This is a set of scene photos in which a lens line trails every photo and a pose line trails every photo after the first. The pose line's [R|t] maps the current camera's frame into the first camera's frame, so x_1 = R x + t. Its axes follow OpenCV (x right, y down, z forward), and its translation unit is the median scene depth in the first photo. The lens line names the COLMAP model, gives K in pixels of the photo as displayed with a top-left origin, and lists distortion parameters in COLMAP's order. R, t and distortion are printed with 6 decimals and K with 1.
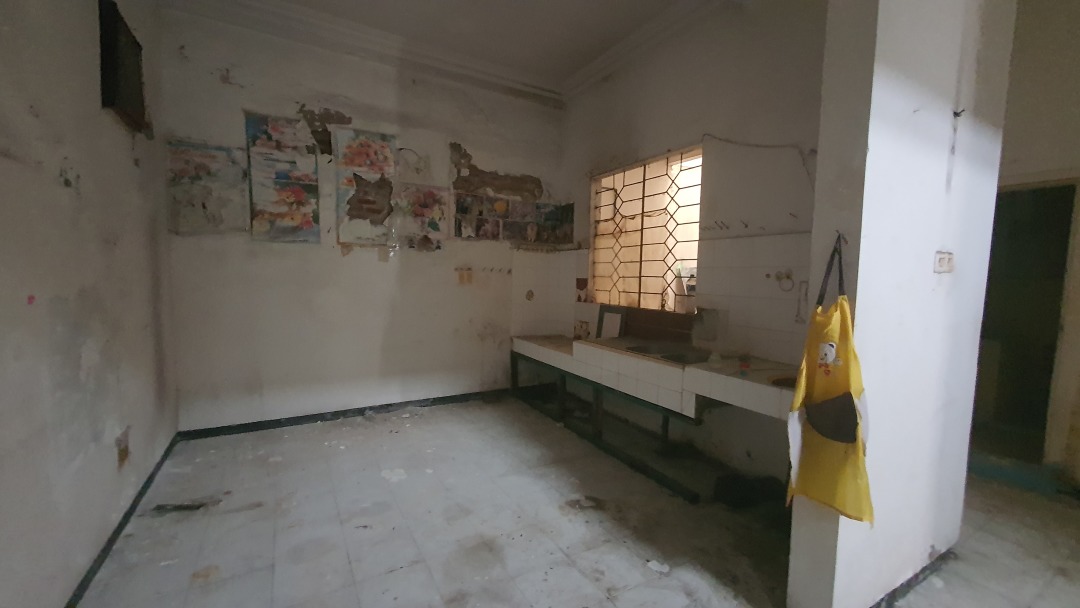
lens RADIAL K [[429.1, 0, 539.1], [0, 429.1, 307.9], [0, 0, 1]] dist [-0.000659, -0.000844]
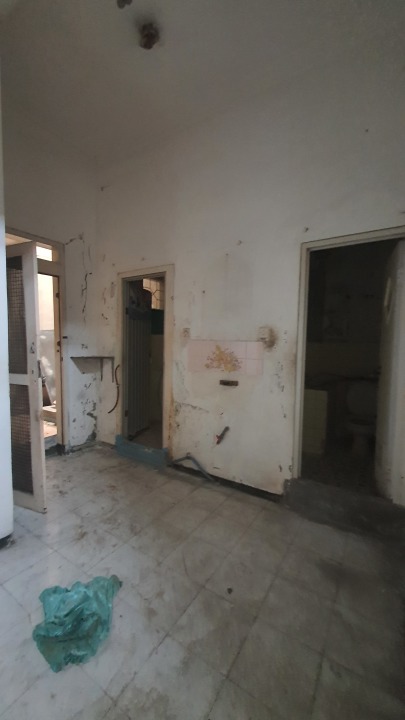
lens RADIAL K [[281.0, 0, 201.5], [0, 281.0, 359.8], [0, 0, 1]] dist [-0.001307, -0.000081]
pose [[0.892908, -0.040543, 0.448410, 0.663611], [0.041482, 0.999109, 0.007733, 0.020819], [-0.448324, 0.011696, 0.893795, -0.011826]]
